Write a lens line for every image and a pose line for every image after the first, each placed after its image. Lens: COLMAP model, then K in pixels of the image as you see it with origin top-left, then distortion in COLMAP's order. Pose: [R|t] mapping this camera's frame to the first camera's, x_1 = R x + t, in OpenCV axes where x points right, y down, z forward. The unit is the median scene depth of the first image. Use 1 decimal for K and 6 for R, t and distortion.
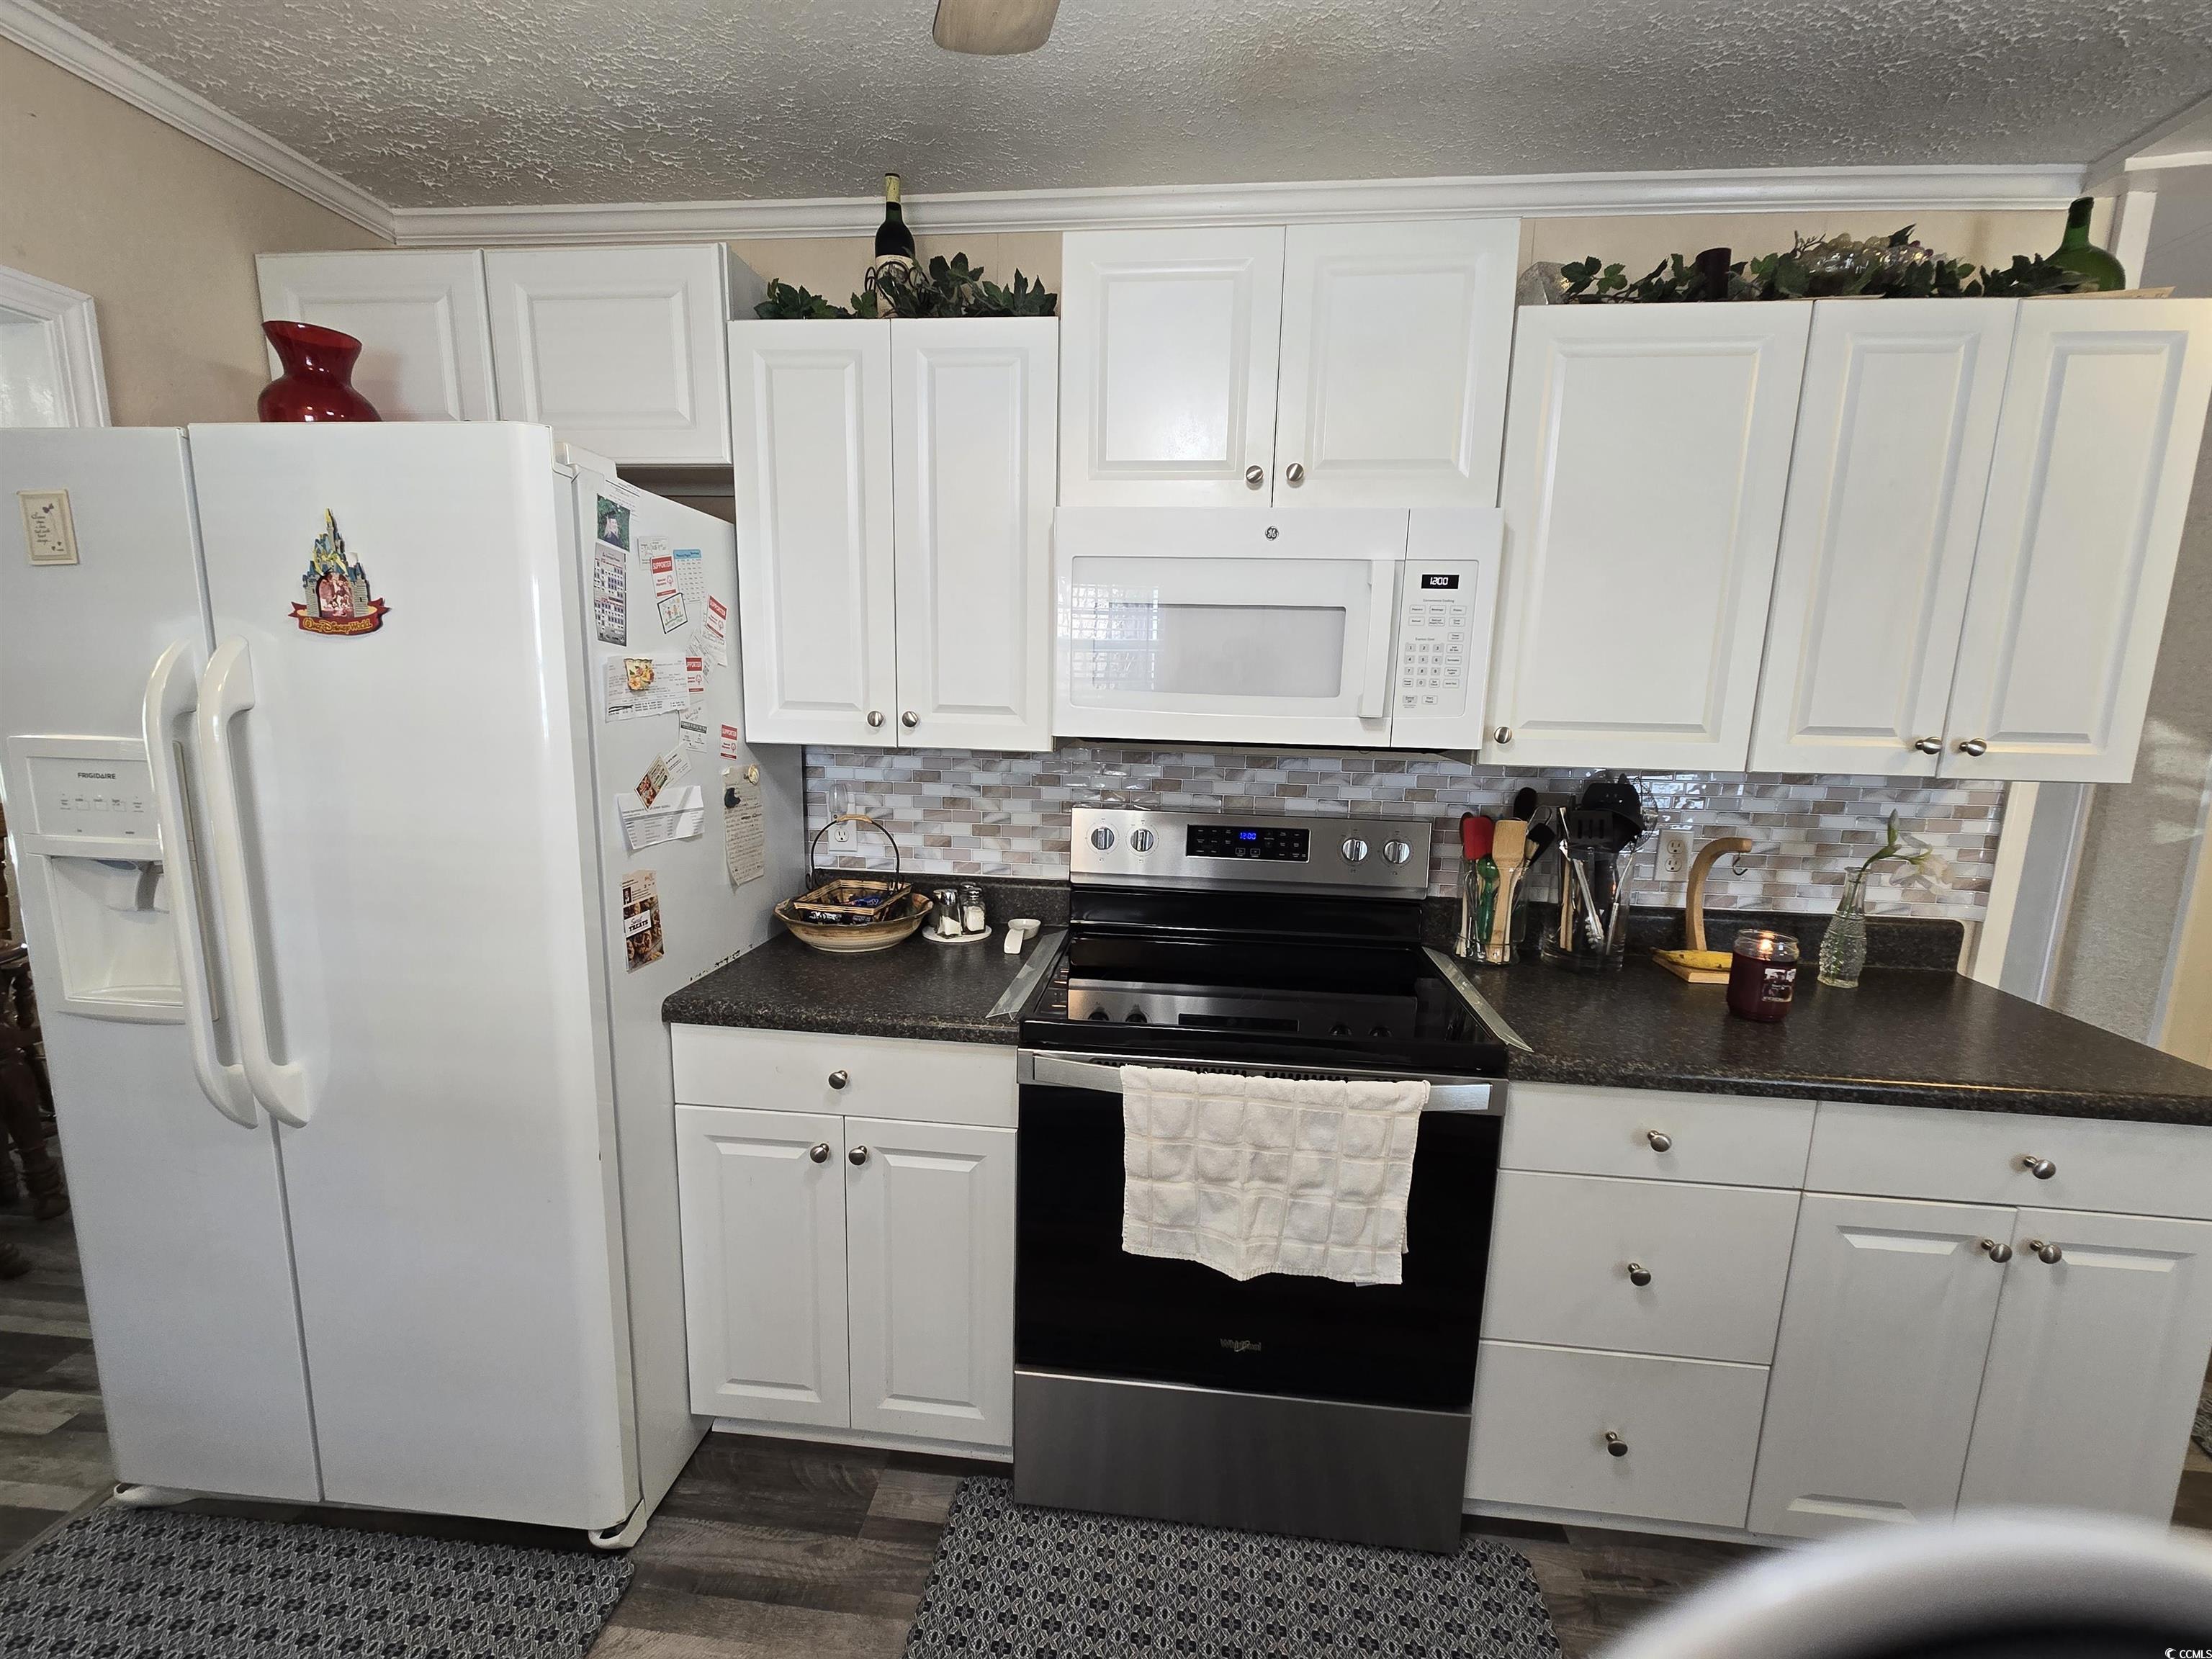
lens RADIAL K [[909.3, 0, 1101.1], [0, 909.3, 837.6], [0, 0, 1]] dist [-0.001841, -0.000187]
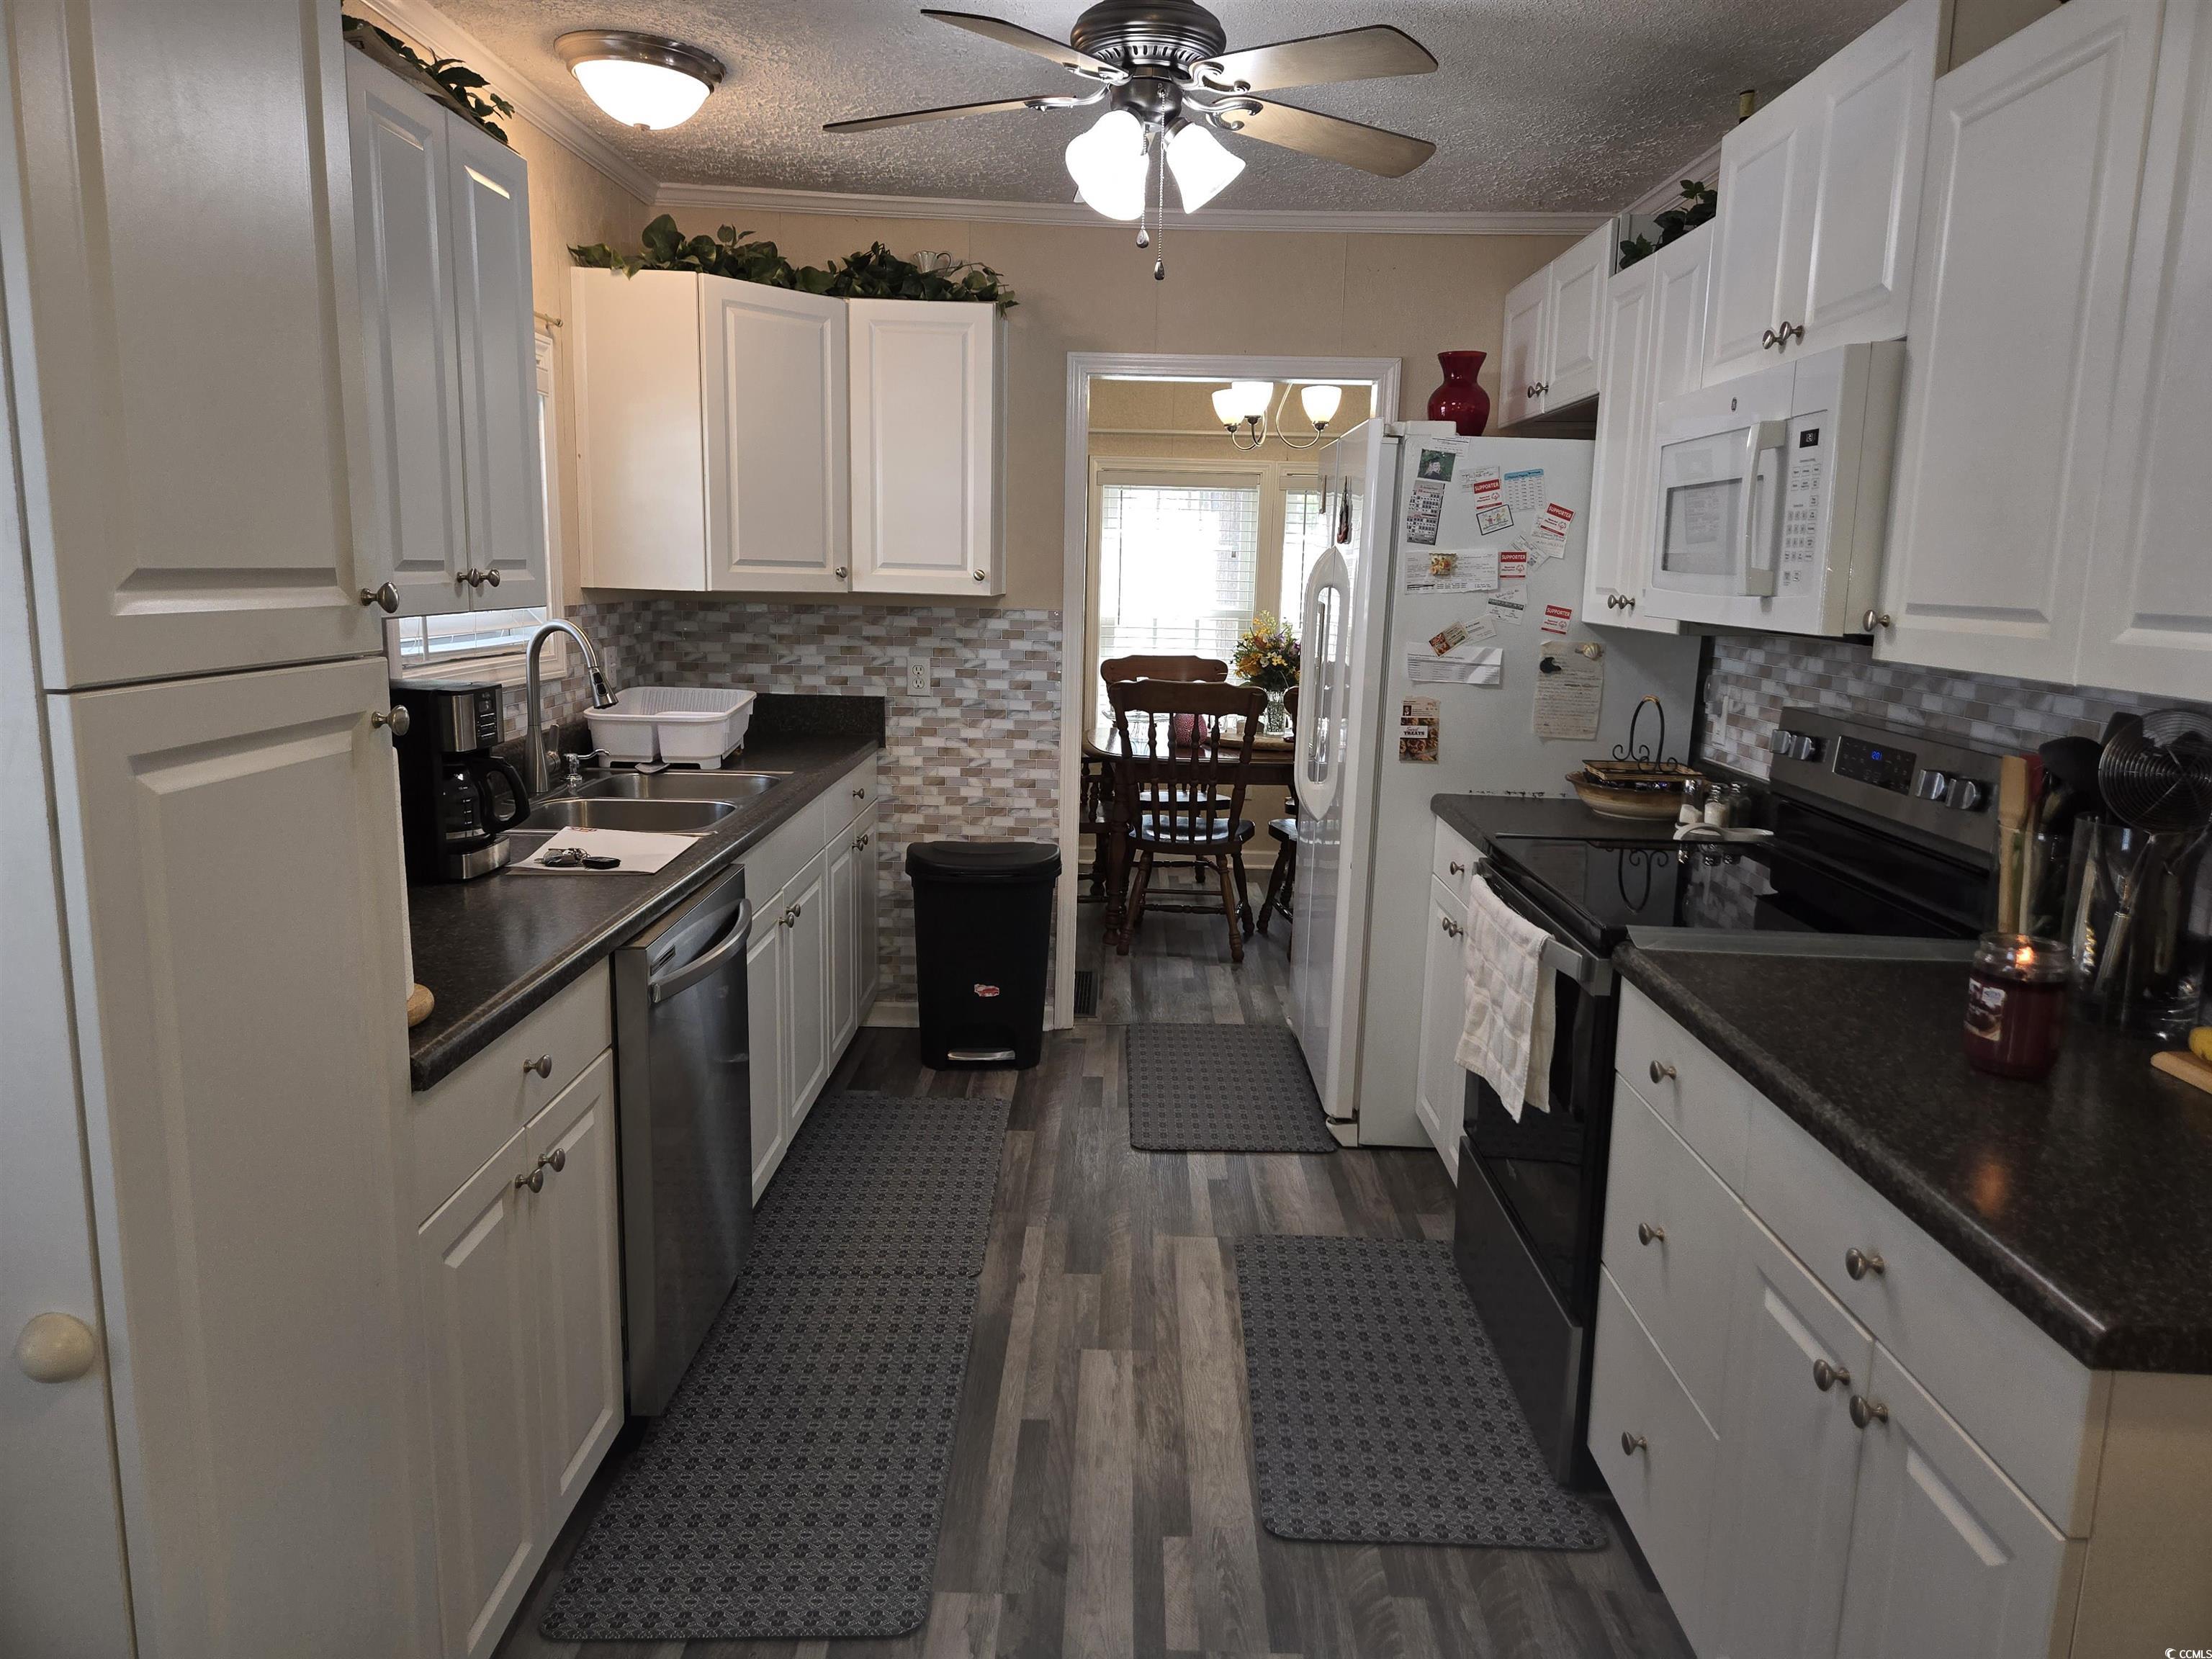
lens RADIAL K [[1468.2, 0, 1107.8], [0, 1468.2, 816.7], [0, 0, 1]] dist [0.067310, -0.070984]
pose [[0.085163, 0.149119, -0.985145, 1.752591], [-0.190340, 0.972963, 0.130821, 0.009511], [0.978017, 0.176372, 0.111243, 0.254697]]
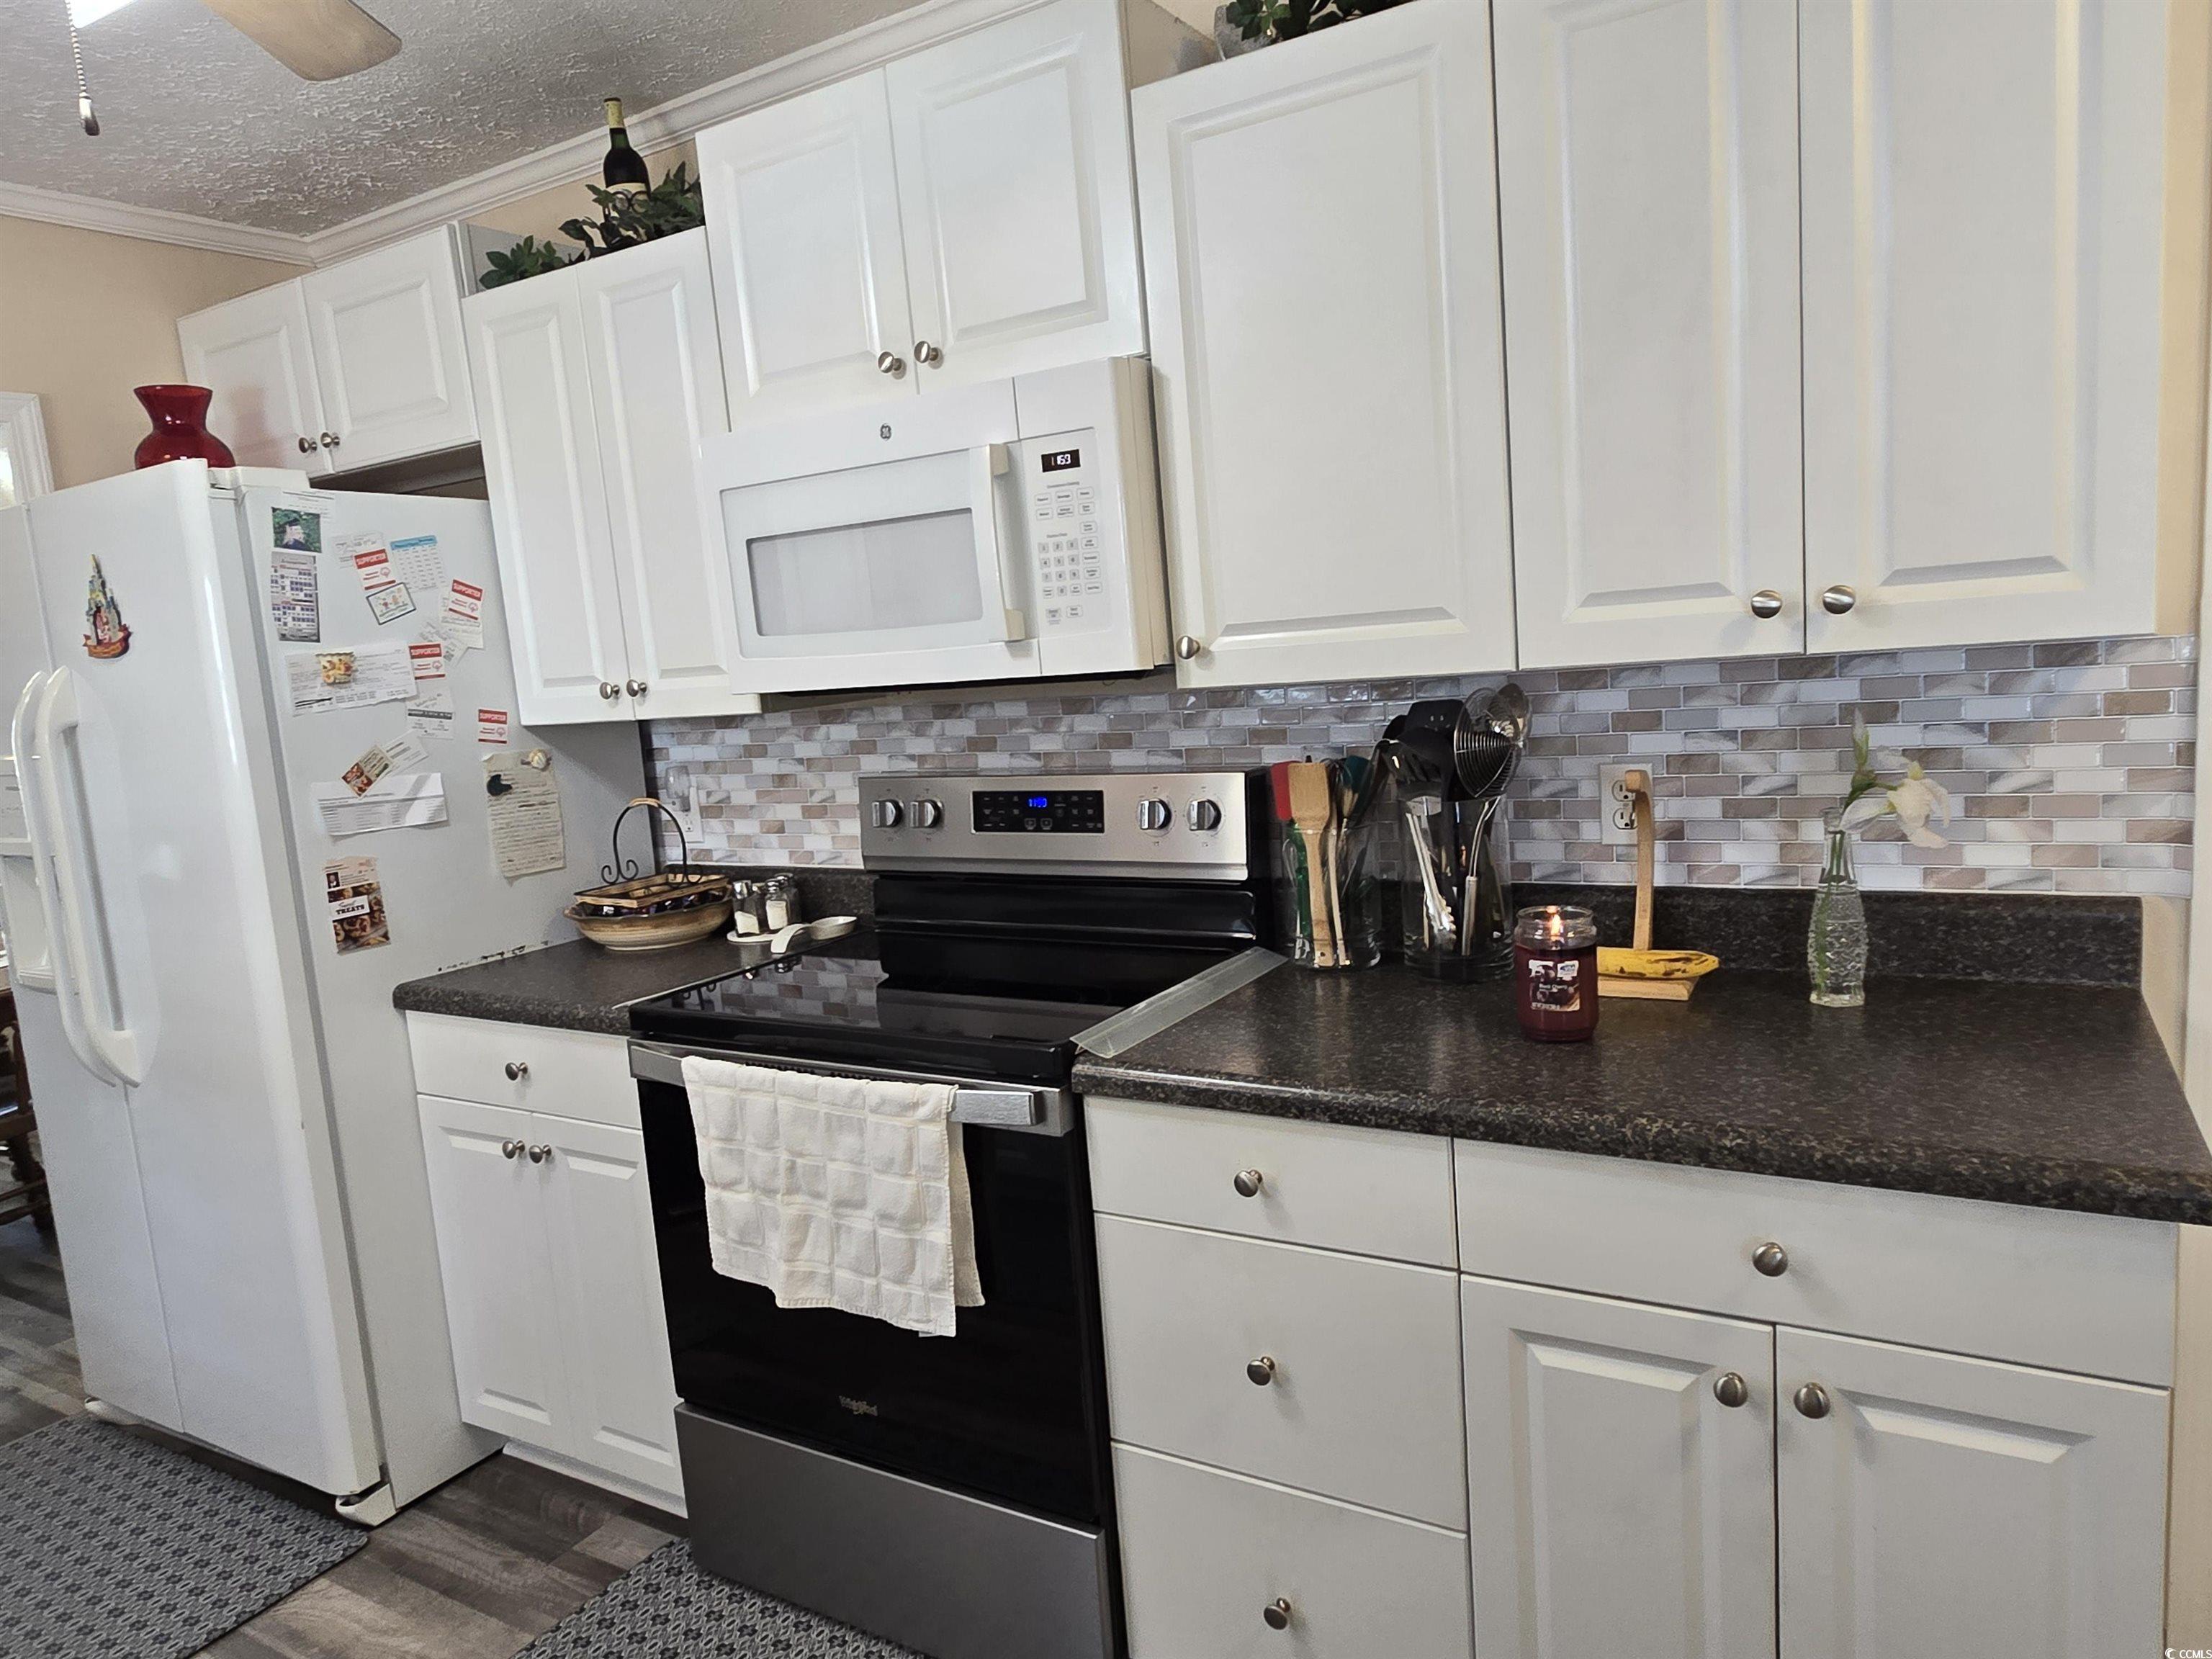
lens RADIAL K [[1427.9, 0, 1106.9], [0, 1427.9, 834.1], [0, 0, 1]] dist [-0.006644, 0.002623]
pose [[0.900928, -0.034598, -0.432588, 0.925893], [0.027005, 0.999355, -0.023686, 0.069169], [0.433129, 0.009657, 0.901280, -0.085415]]
